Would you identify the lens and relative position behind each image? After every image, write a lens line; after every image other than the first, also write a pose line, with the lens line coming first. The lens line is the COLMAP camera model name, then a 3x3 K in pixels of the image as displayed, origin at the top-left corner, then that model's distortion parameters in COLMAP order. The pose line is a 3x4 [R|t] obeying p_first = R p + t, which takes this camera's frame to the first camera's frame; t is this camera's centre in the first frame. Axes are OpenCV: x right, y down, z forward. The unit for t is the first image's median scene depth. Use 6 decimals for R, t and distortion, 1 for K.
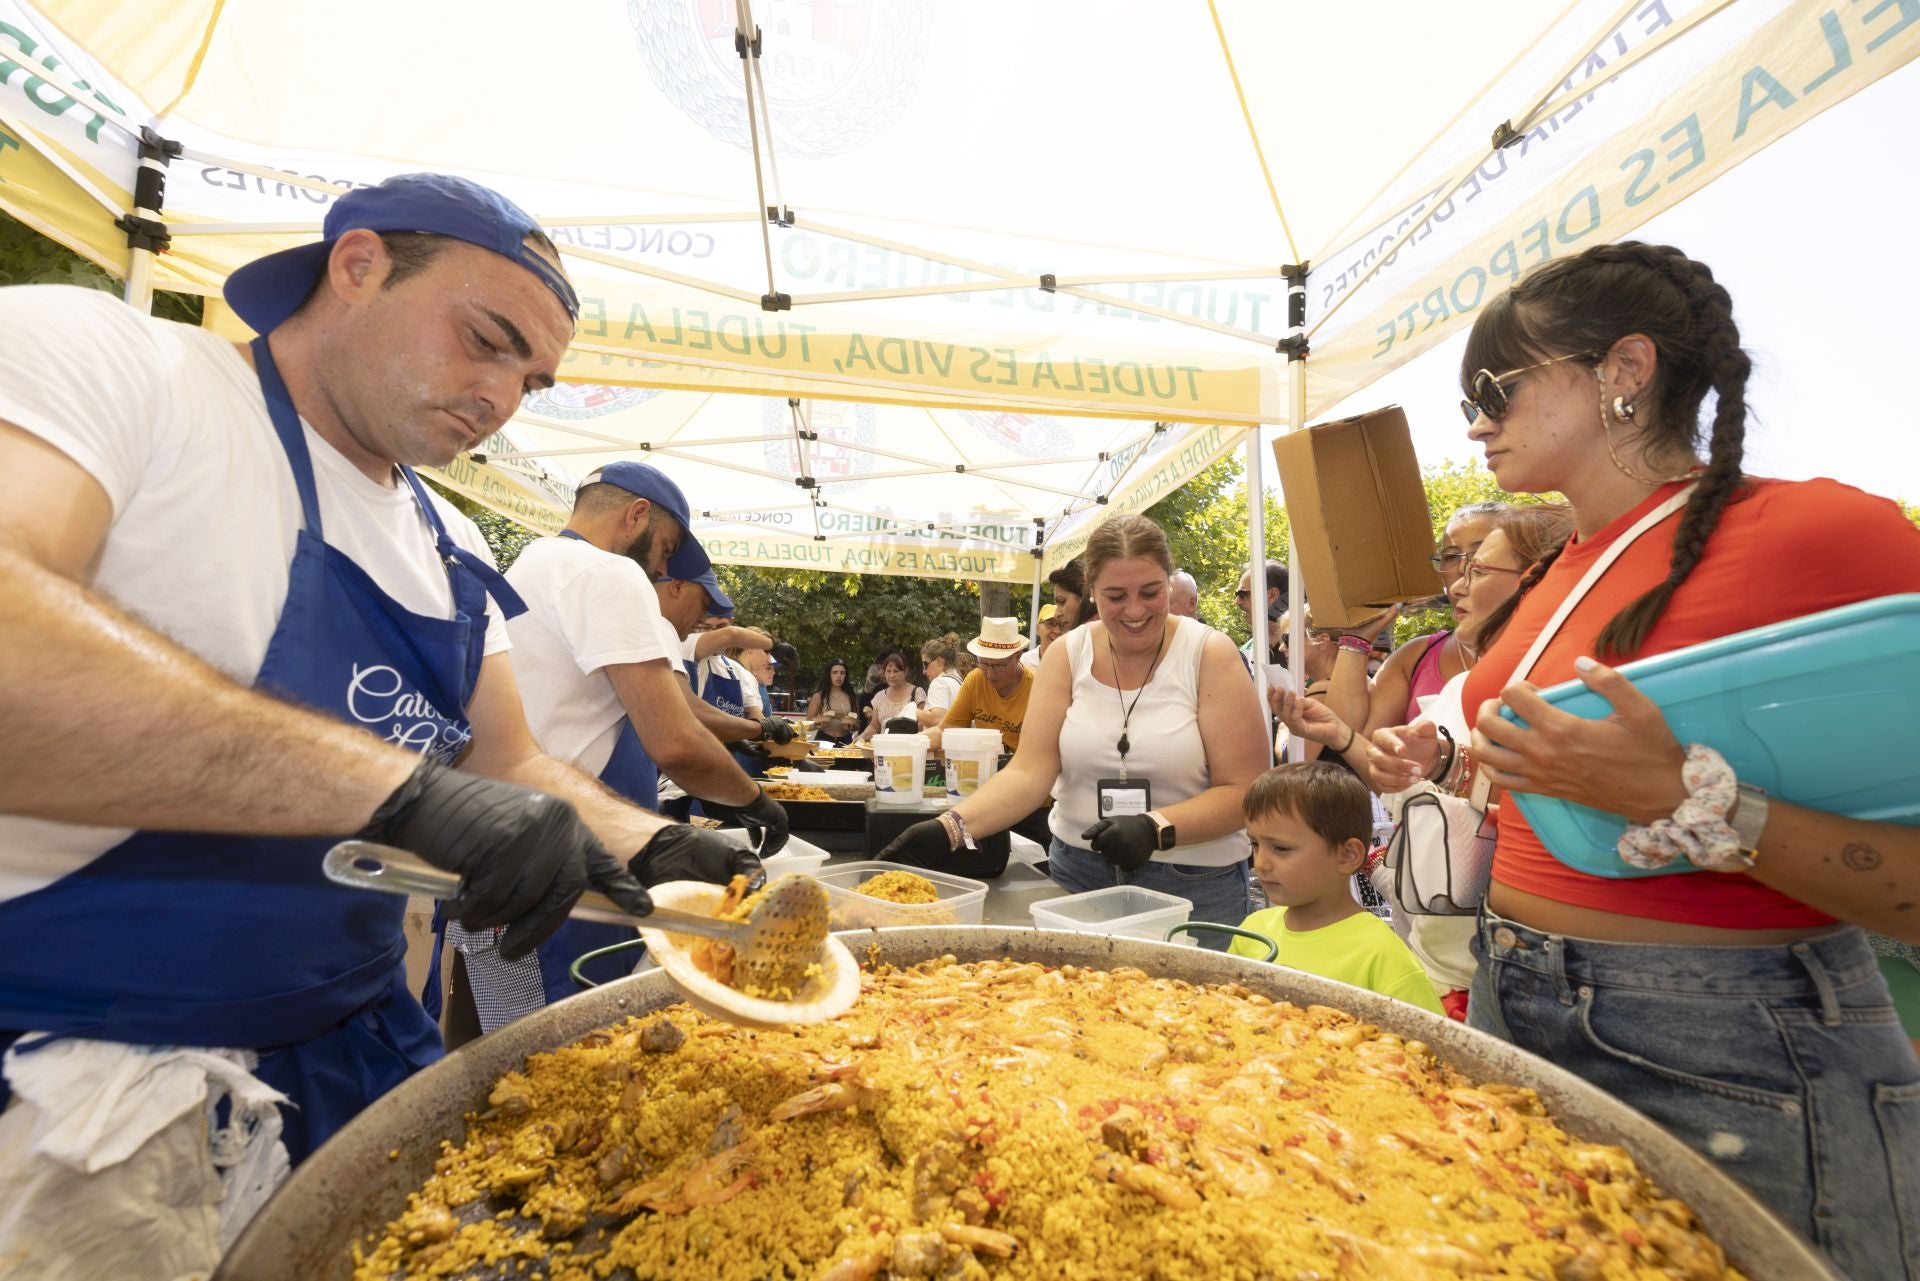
lens RADIAL K [[823.6, 0, 958.8], [0, 823.6, 622.7], [0, 0, 1]] dist [-0.002577, -0.001269]
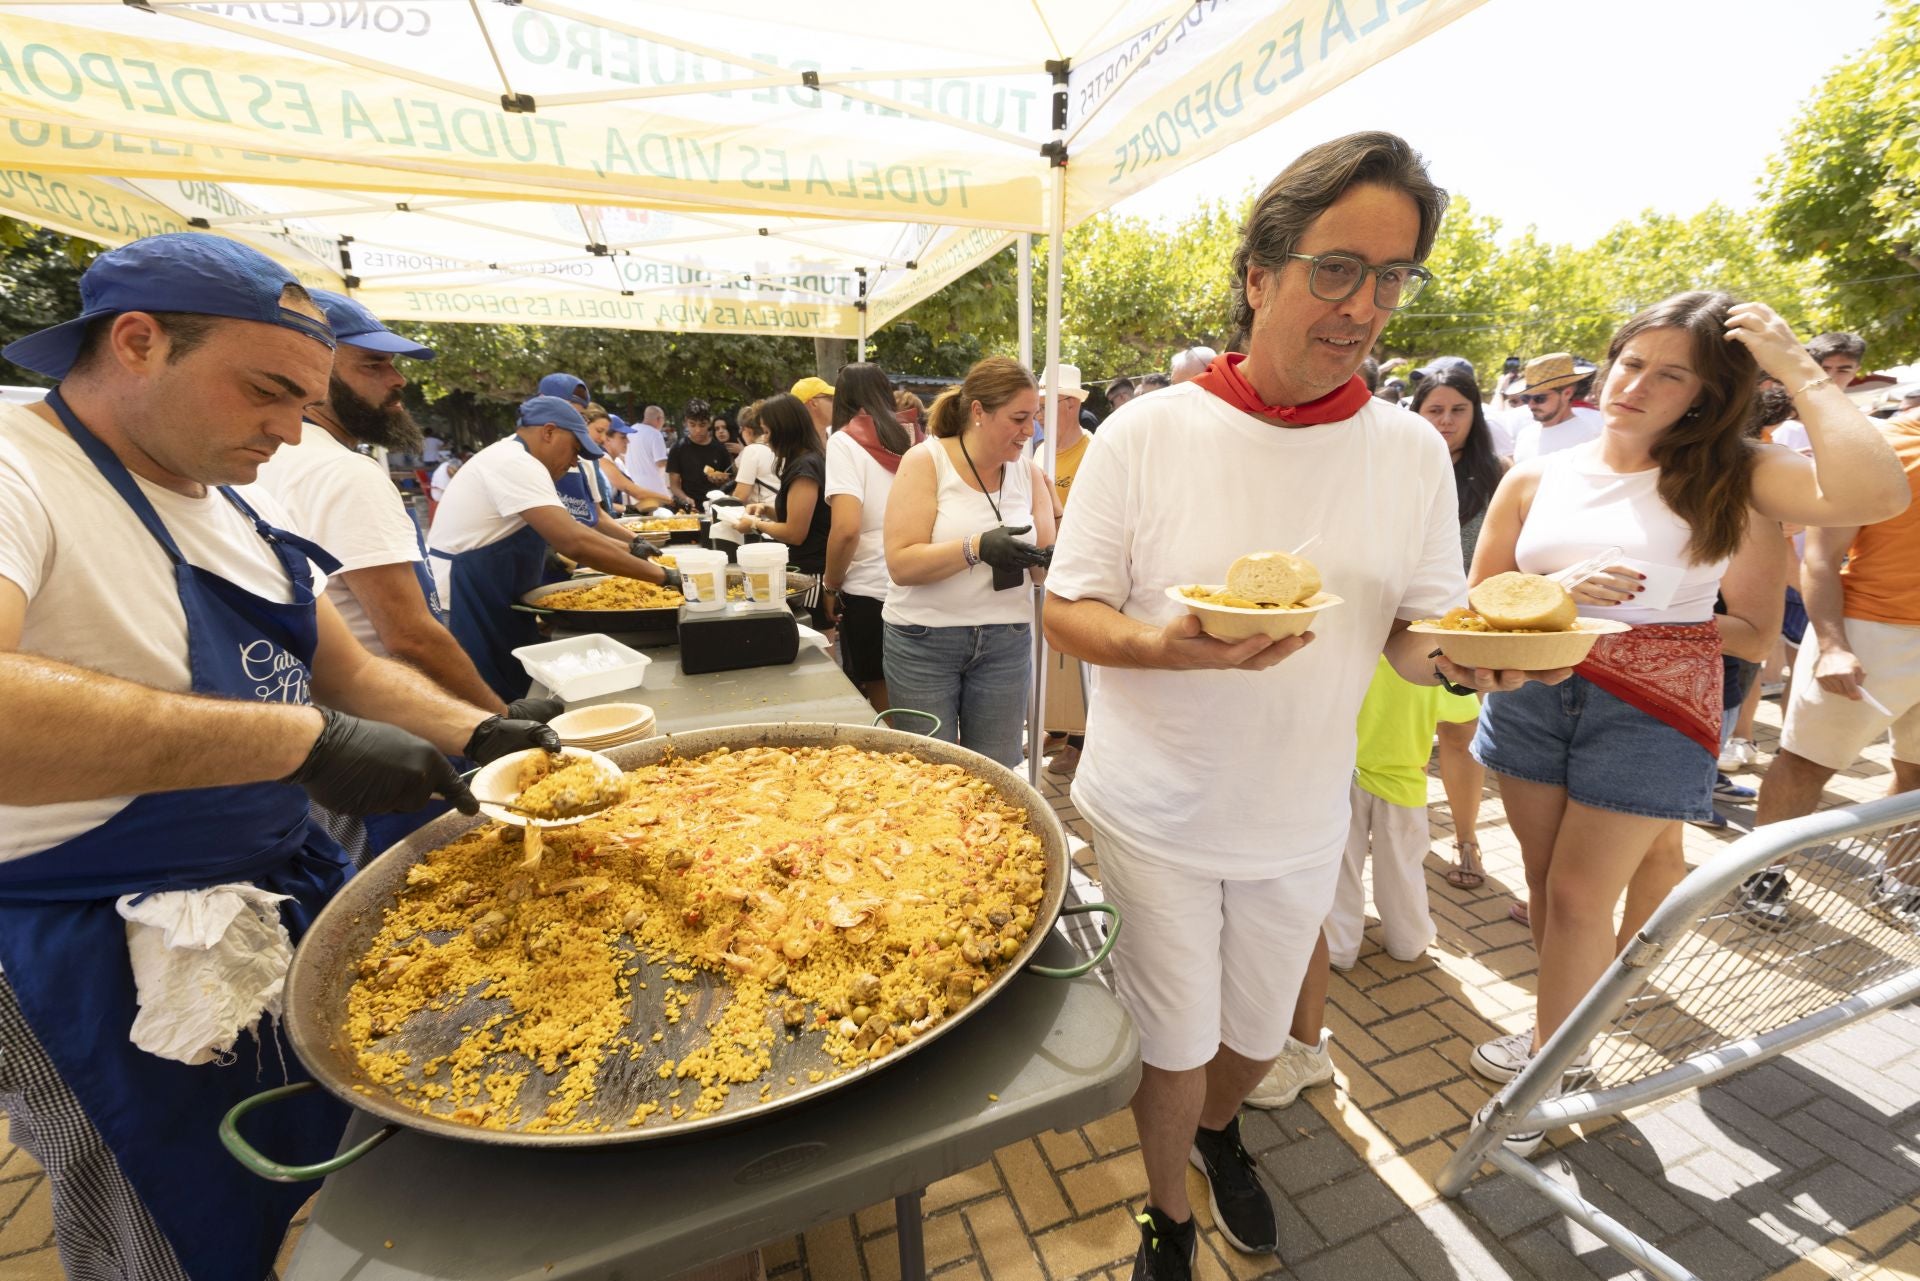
lens RADIAL K [[823.6, 0, 958.8], [0, 823.6, 622.7], [0, 0, 1]] dist [-0.002577, -0.001269]
pose [[0.985636, -0.074229, 0.151696, 0.086503], [0.020705, 0.944565, 0.327670, -0.121053], [-0.167609, -0.319823, 0.932534, -0.156450]]
